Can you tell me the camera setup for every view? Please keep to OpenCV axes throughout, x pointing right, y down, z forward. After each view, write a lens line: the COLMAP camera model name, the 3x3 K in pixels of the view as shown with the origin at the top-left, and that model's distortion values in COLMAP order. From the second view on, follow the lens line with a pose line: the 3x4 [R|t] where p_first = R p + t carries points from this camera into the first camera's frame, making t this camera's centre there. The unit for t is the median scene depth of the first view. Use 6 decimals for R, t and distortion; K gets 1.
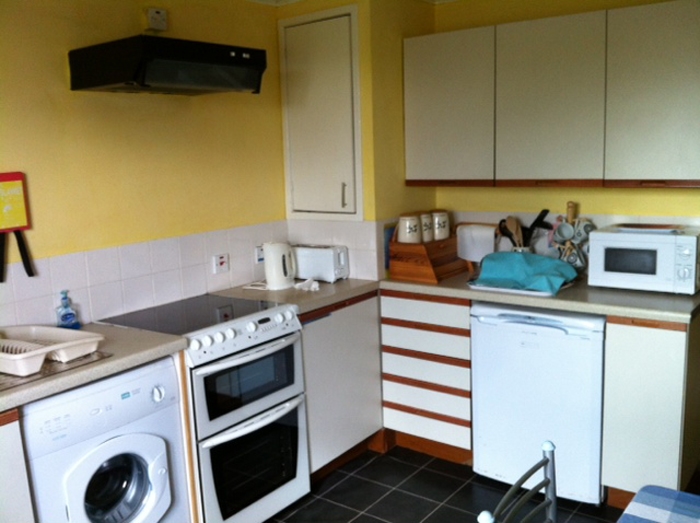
lens RADIAL K [[670.8, 0, 350.0], [0, 670.8, 261.5], [0, 0, 1]] dist [0.087656, -0.225350]
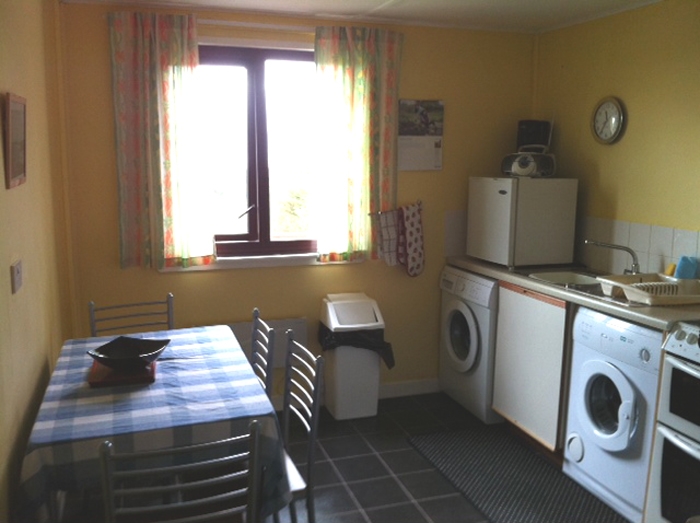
lens RADIAL K [[670.8, 0, 350.0], [0, 670.8, 261.5], [0, 0, 1]] dist [0.087656, -0.225350]
pose [[-0.572268, 0.158038, -0.804695, 0.888284], [-0.124258, 0.953215, 0.275574, -0.205885], [0.810598, 0.257692, -0.525857, 1.163430]]
